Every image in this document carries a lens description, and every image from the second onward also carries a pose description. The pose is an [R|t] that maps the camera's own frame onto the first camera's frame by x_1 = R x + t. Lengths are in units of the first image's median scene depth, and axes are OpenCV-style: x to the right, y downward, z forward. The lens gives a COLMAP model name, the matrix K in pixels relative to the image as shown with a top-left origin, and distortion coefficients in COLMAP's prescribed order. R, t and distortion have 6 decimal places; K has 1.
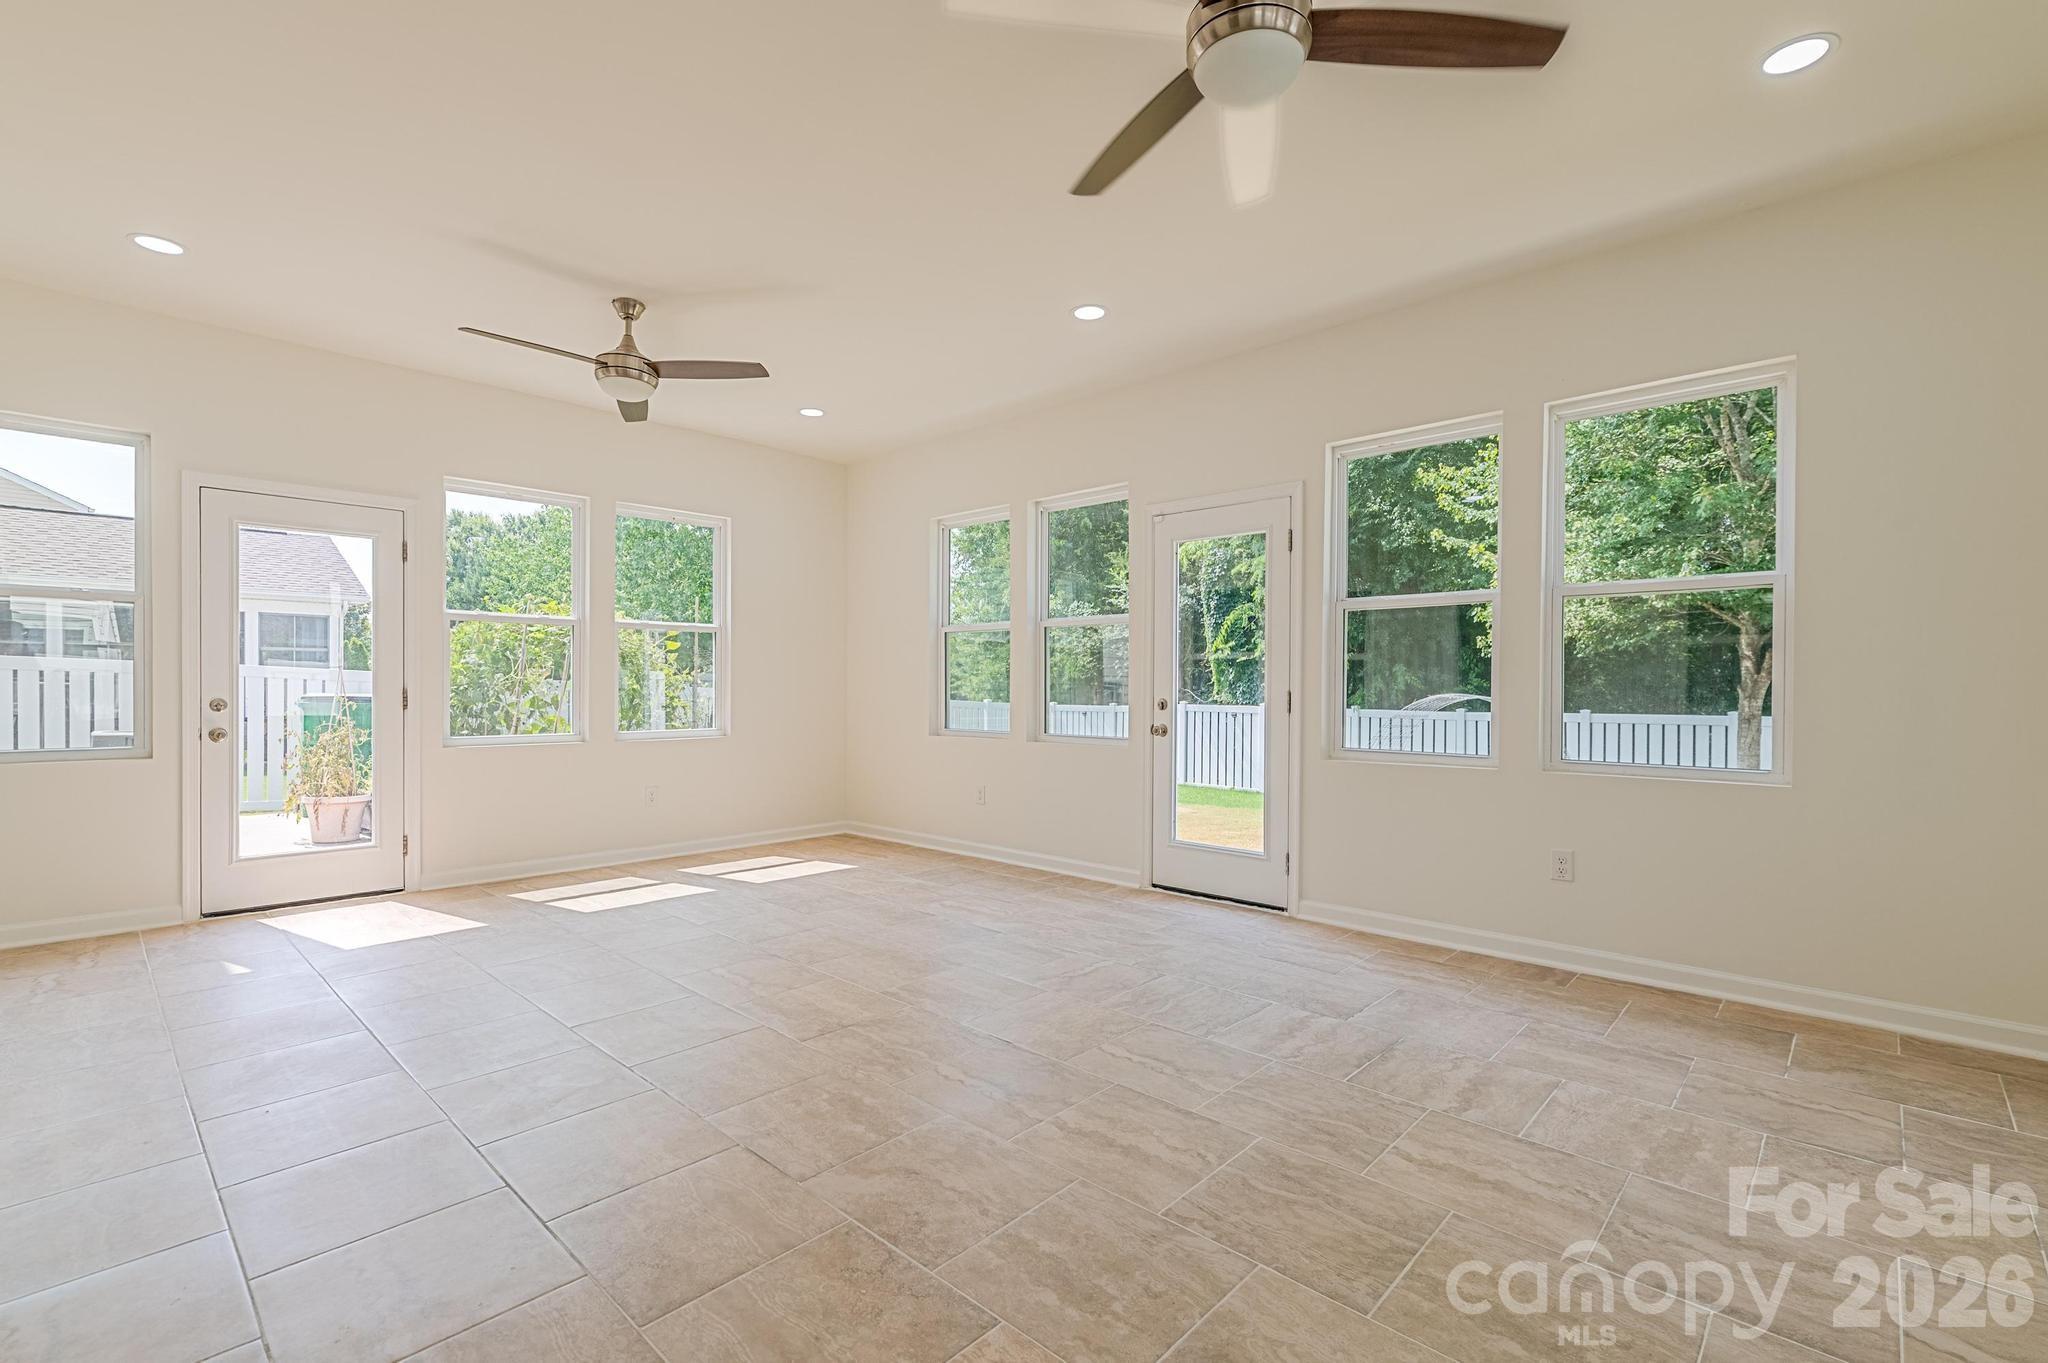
lens RADIAL K [[902.7, 0, 1027.6], [0, 902.7, 673.2], [0, 0, 1]] dist [-0.000057, 0.000718]
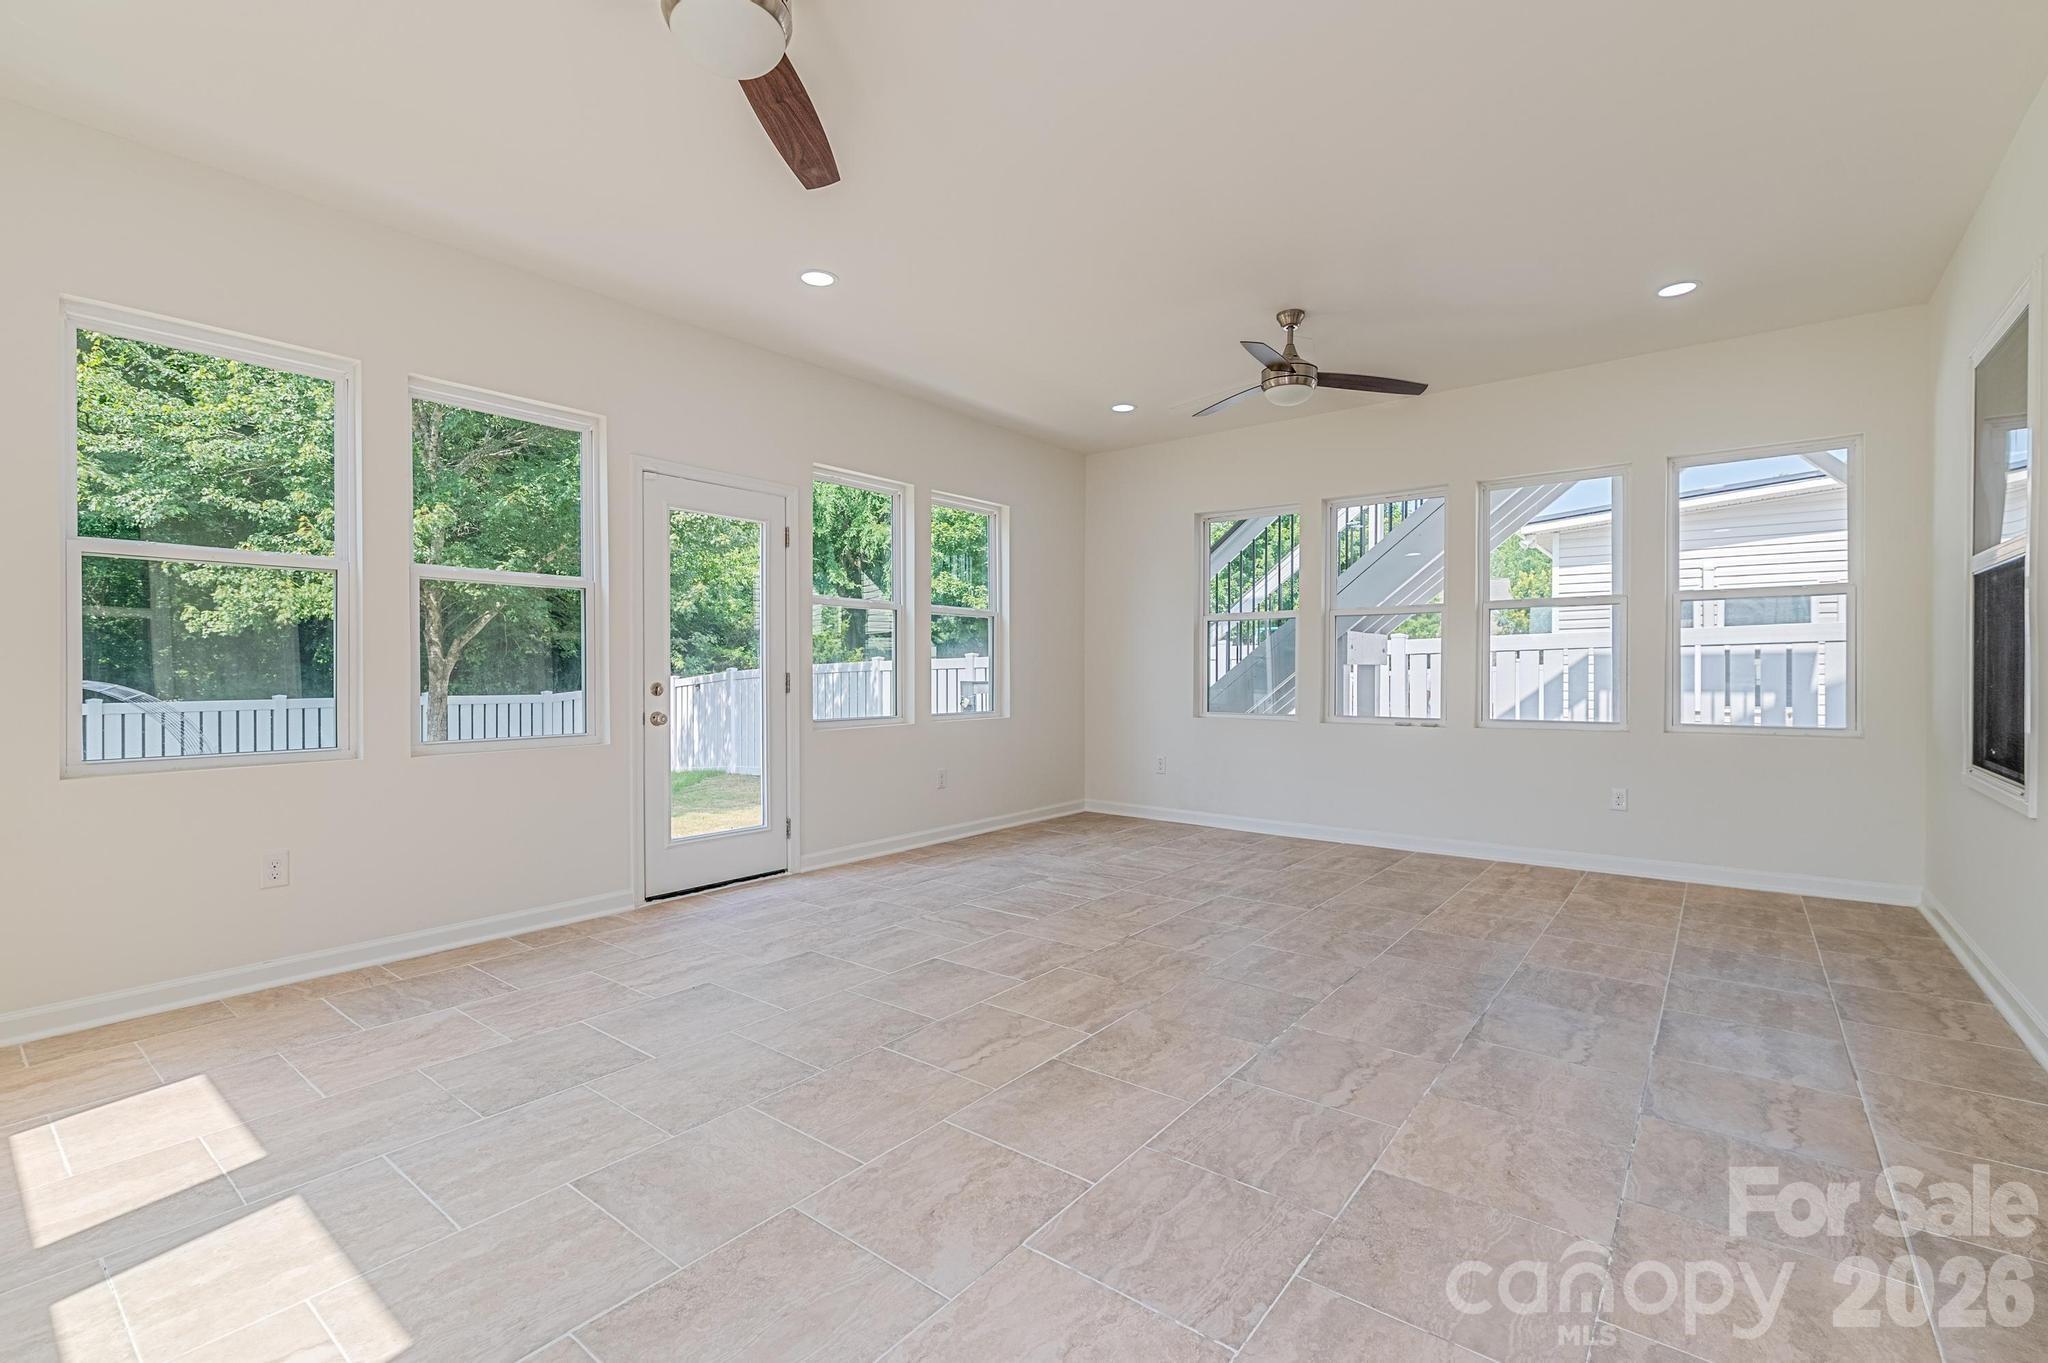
lens RADIAL K [[902.7, 0, 1027.6], [0, 902.7, 673.2], [0, 0, 1]] dist [-0.000057, 0.000718]
pose [[-0.087676, -0.005130, 0.996136, -0.927171], [-0.013443, 0.999902, 0.003966, 0.013478], [-0.996058, -0.013043, -0.087736, 0.887486]]
